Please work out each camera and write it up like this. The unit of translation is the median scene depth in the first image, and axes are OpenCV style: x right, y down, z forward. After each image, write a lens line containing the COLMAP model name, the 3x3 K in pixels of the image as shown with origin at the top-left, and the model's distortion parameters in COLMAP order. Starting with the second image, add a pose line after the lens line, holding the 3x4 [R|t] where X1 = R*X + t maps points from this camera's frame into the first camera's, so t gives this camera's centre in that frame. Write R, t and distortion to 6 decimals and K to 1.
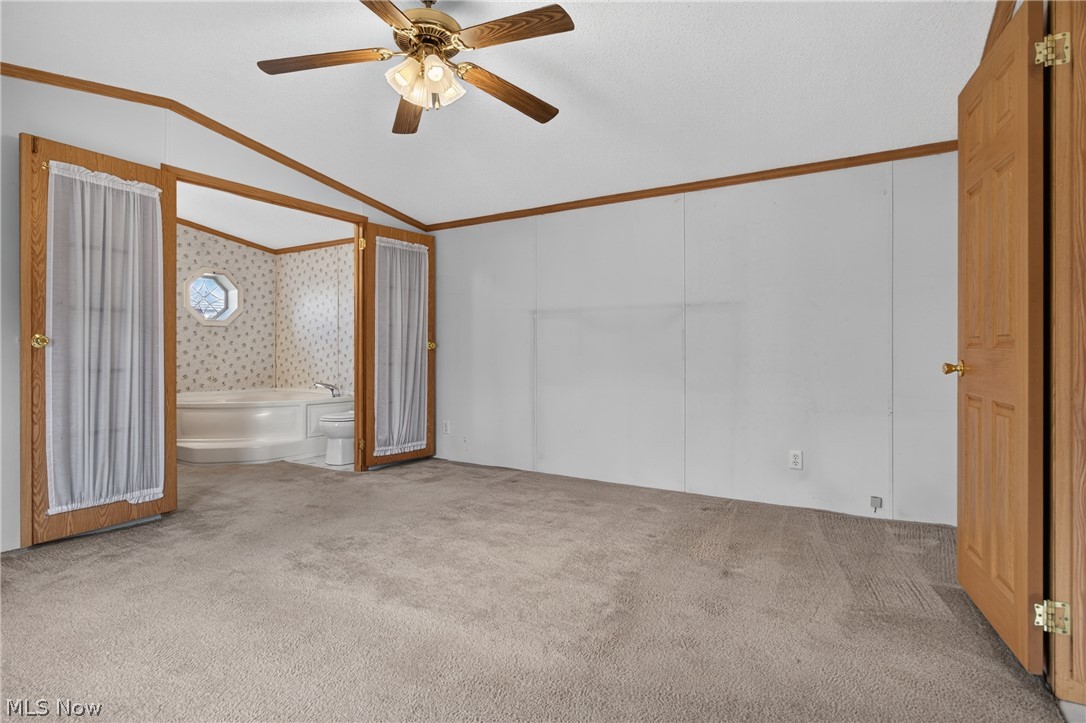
lens RADIAL K [[556.7, 0, 539.6], [0, 556.7, 355.0], [0, 0, 1]] dist [-0.001848, -0.000248]
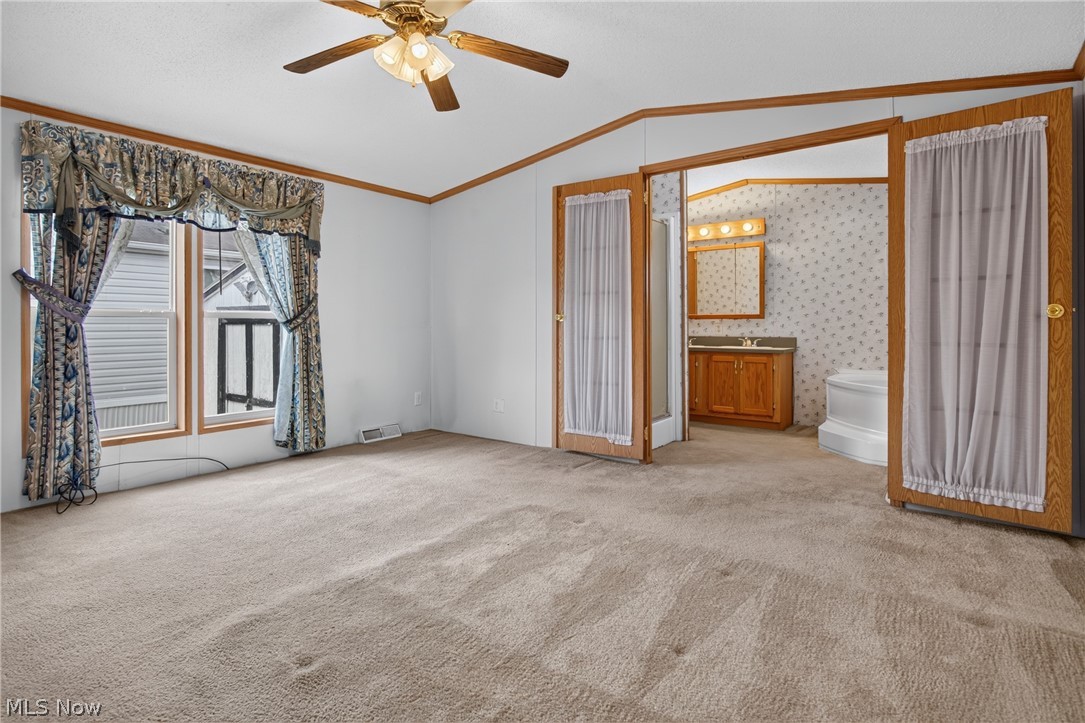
lens RADIAL K [[568.7, 0, 541.4], [0, 568.7, 326.4], [0, 0, 1]] dist [0.000547, 0.000228]
pose [[-0.106111, 0.002323, -0.994352, 0.389435], [-0.004105, 0.999988, 0.002774, -0.002839], [0.994346, 0.004376, -0.106100, 0.645981]]
